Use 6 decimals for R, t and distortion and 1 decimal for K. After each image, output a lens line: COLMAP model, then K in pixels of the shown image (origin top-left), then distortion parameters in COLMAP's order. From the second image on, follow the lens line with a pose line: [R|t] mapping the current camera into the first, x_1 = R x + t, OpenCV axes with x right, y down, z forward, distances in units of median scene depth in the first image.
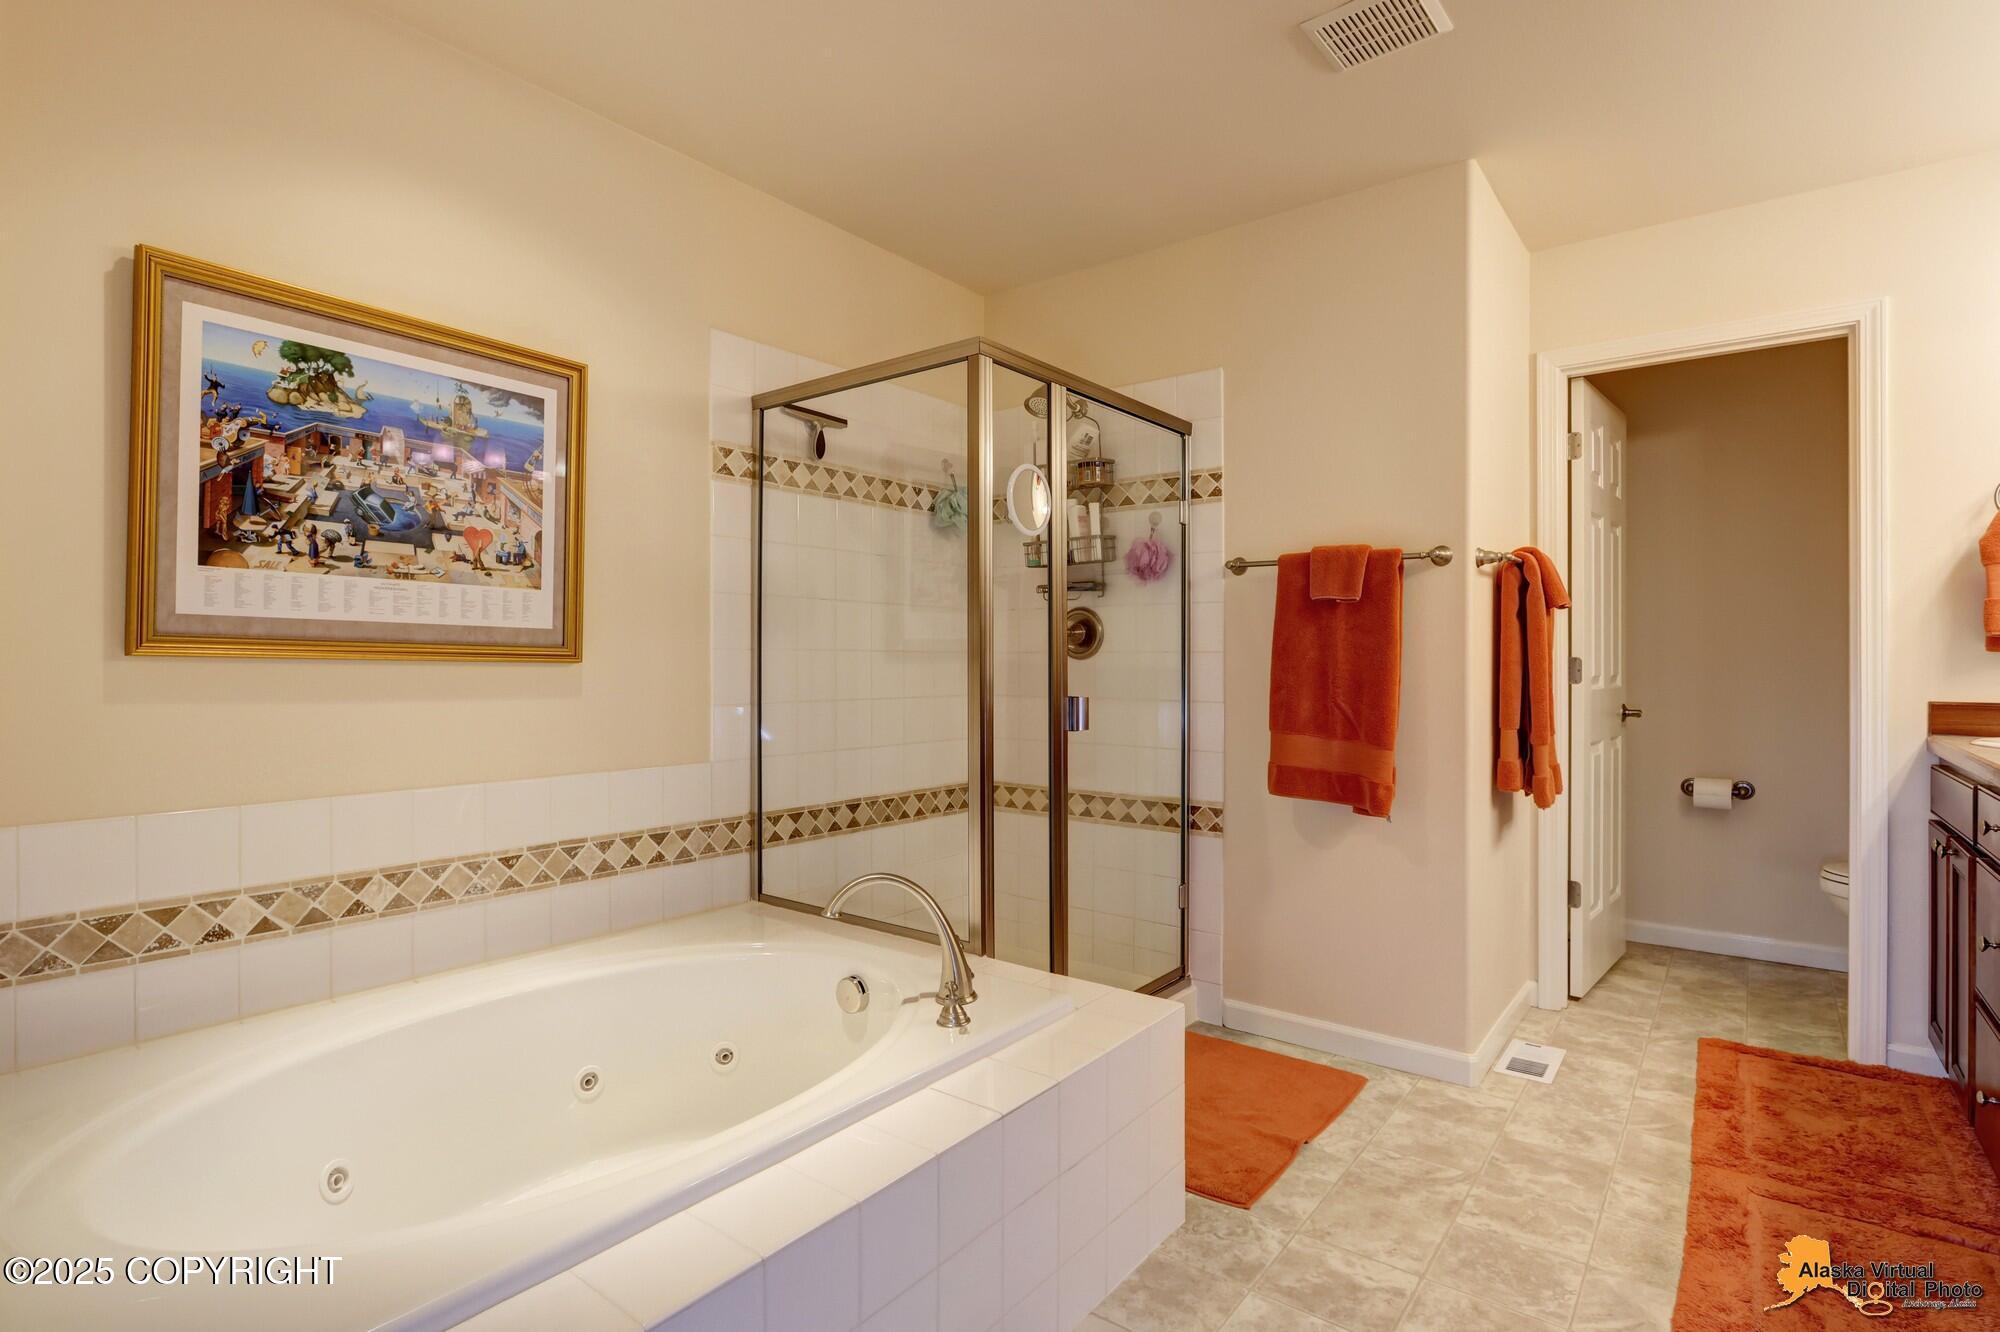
lens RADIAL K [[995.9, 0, 1005.2], [0, 995.9, 617.2], [0, 0, 1]] dist [-0.022807, 0.008588]
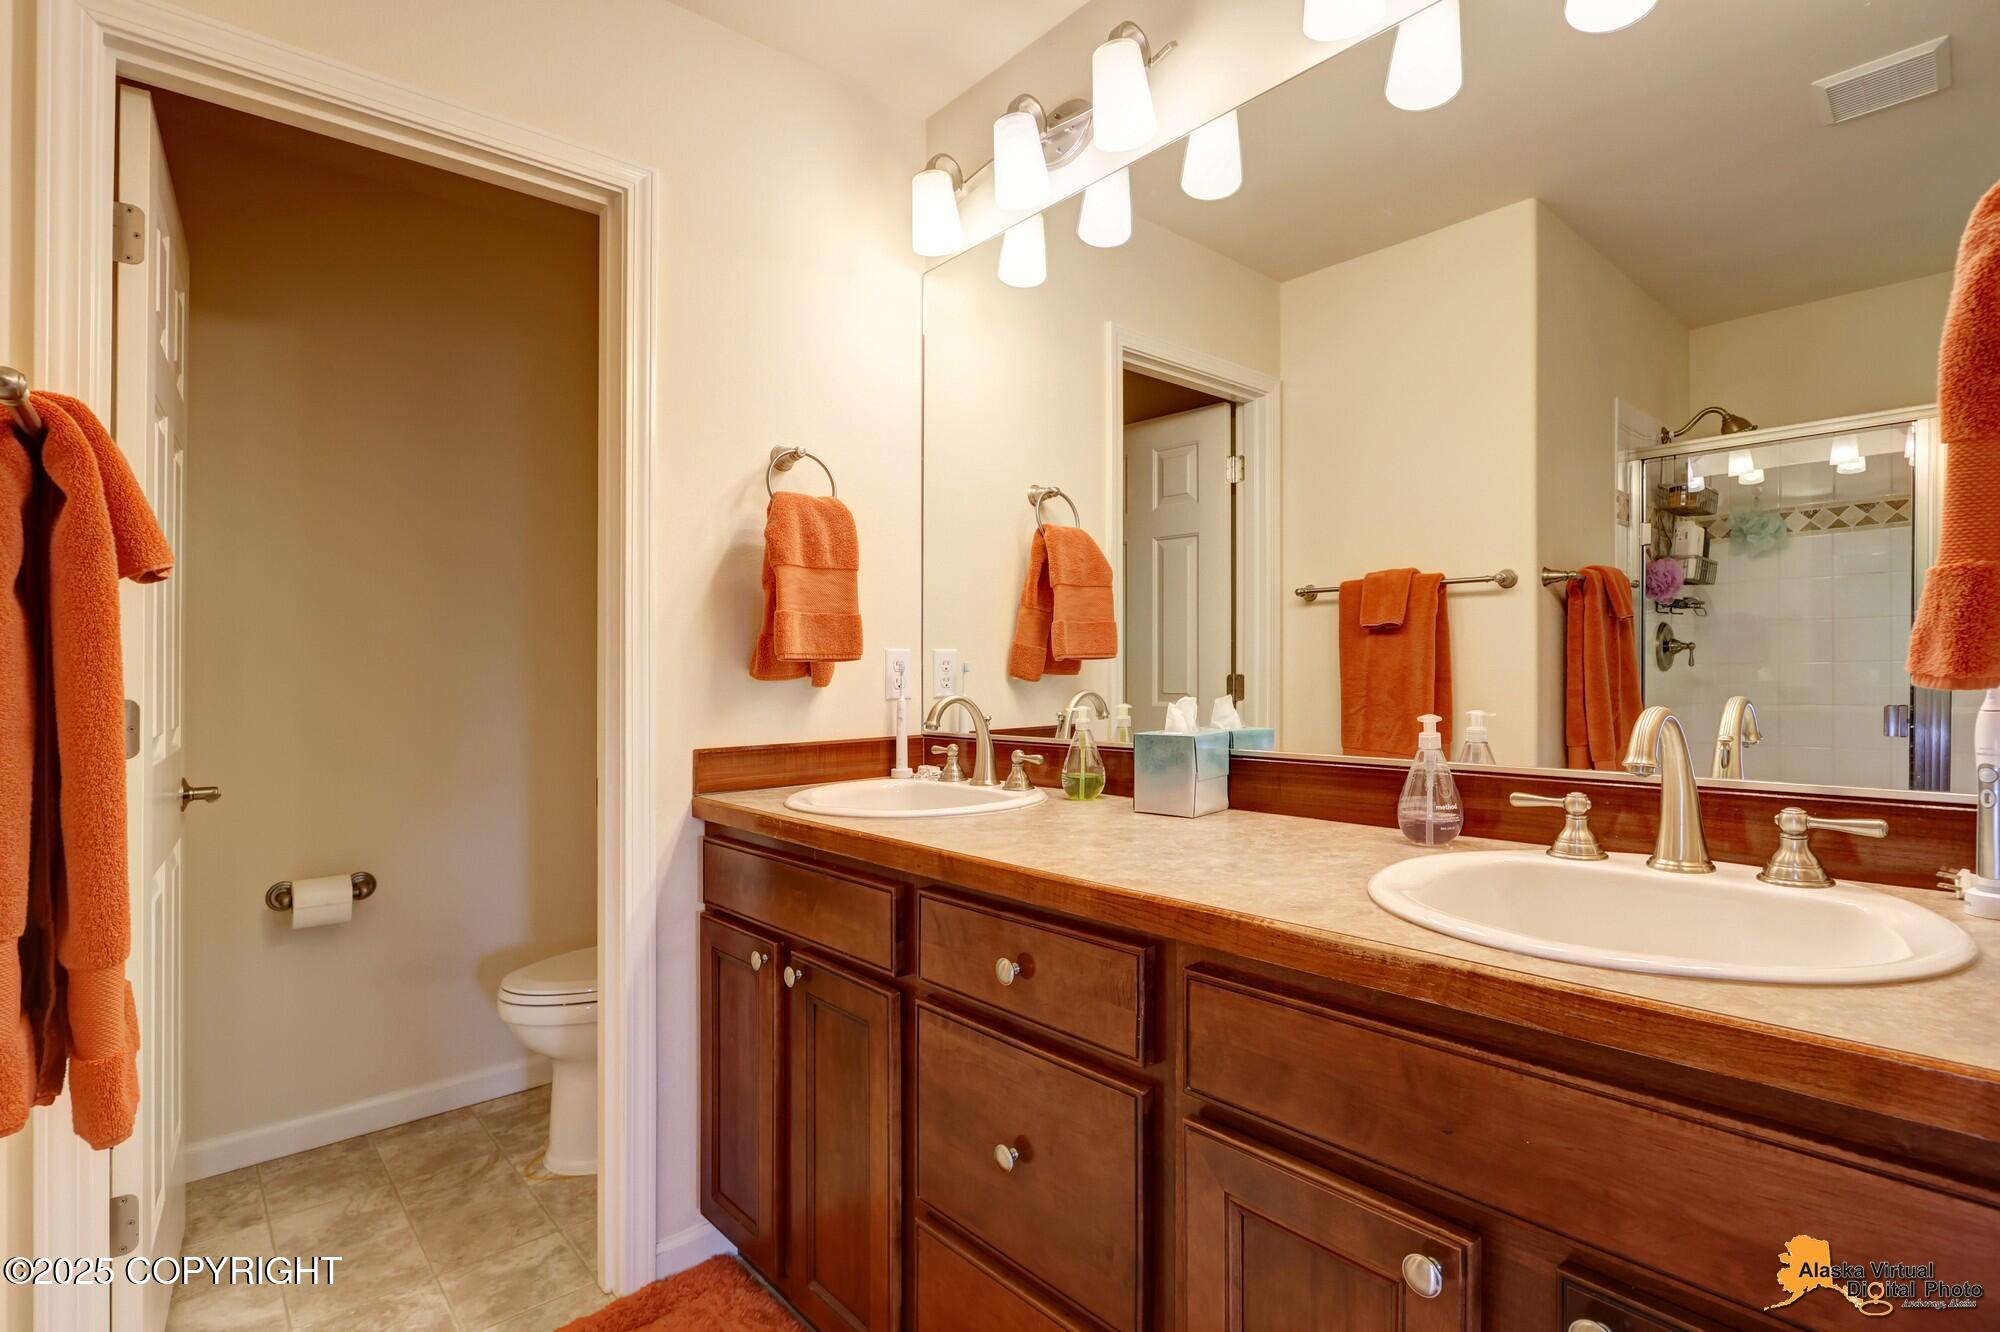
lens RADIAL K [[959.1, 0, 996.4], [0, 959.1, 679.3], [0, 0, 1]] dist [-0.013621, 0.000410]
pose [[0.201846, -0.012035, 0.979343, 0.322456], [-0.034475, 0.999218, 0.019384, 0.014757], [-0.978810, -0.037675, 0.201273, 0.712896]]
